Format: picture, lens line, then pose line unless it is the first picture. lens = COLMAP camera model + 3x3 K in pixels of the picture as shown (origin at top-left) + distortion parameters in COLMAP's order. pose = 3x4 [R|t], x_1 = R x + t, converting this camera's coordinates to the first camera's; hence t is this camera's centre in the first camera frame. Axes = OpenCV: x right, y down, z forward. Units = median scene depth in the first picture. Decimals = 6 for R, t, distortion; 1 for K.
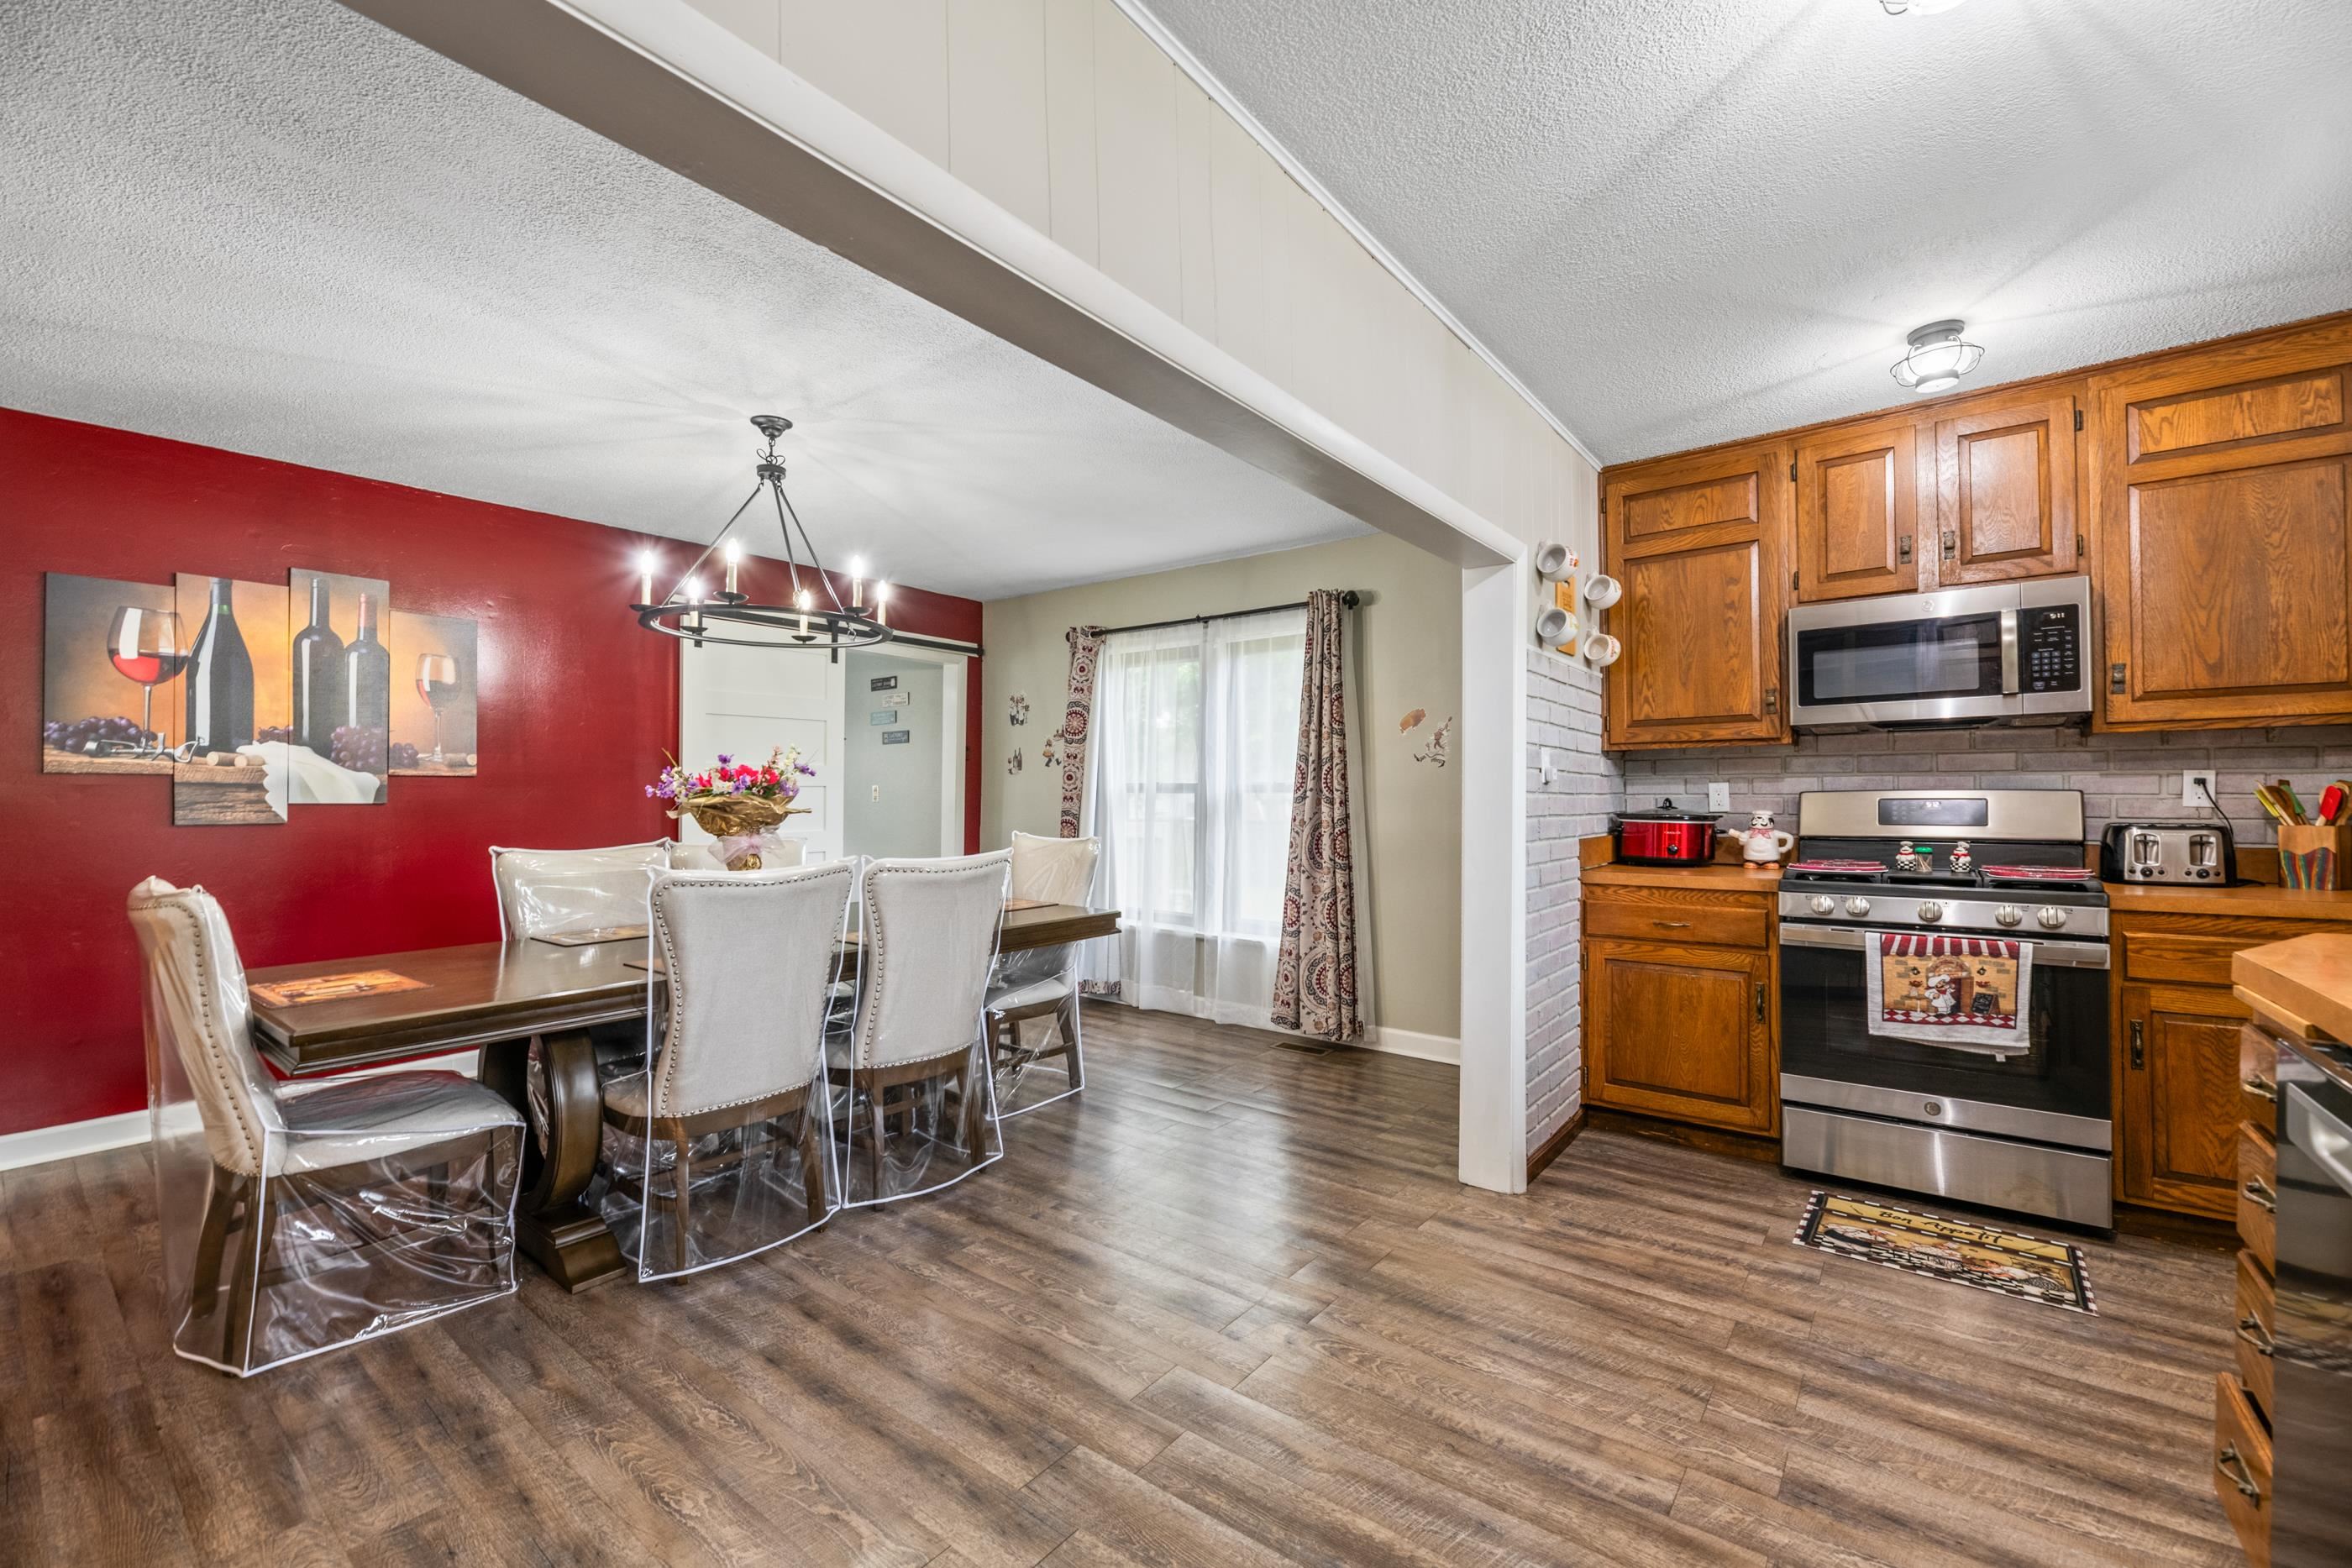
lens RADIAL K [[974.8, 0, 1170.2], [0, 974.8, 791.9], [0, 0, 1]] dist [-0.005781, -0.000275]
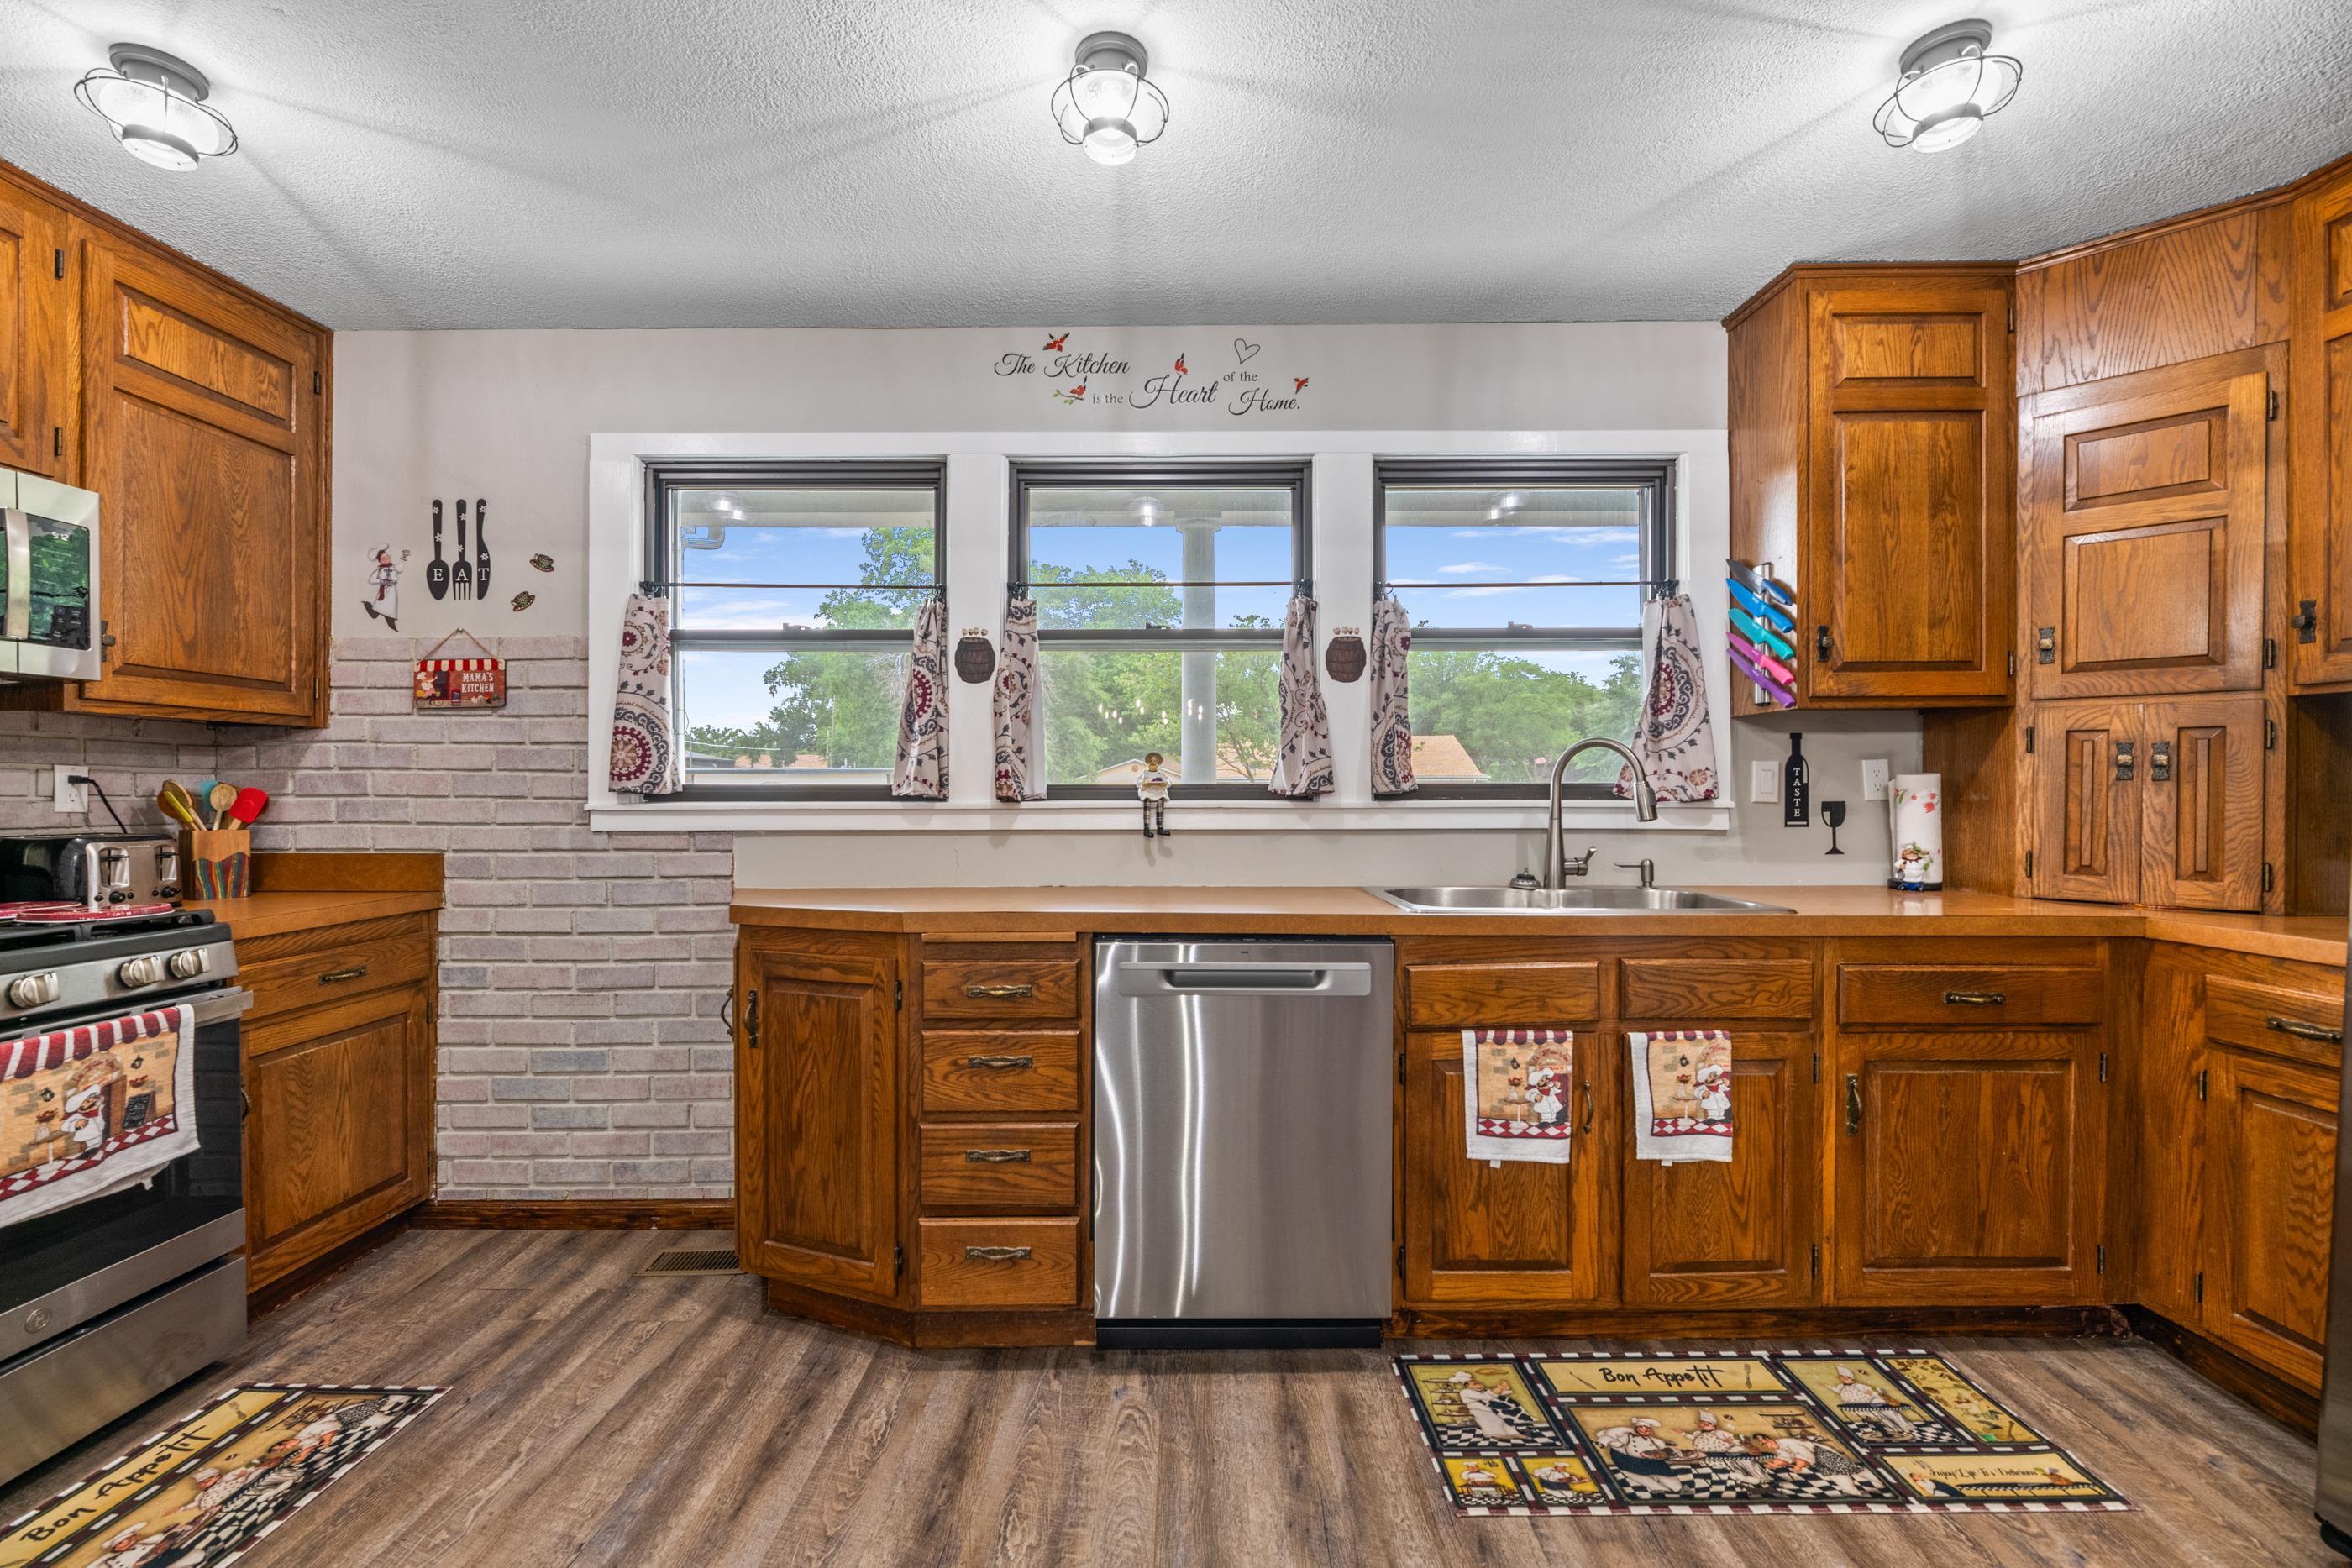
lens RADIAL K [[974.8, 0, 1167.5], [0, 974.8, 797.7], [0, 0, 1]] dist [-0.005781, -0.000275]
pose [[-0.610725, 0.000889, 0.791842, -0.087050], [-0.003803, 0.999985, -0.004055, 0.002948], [-0.791834, -0.005488, -0.610712, 0.635032]]
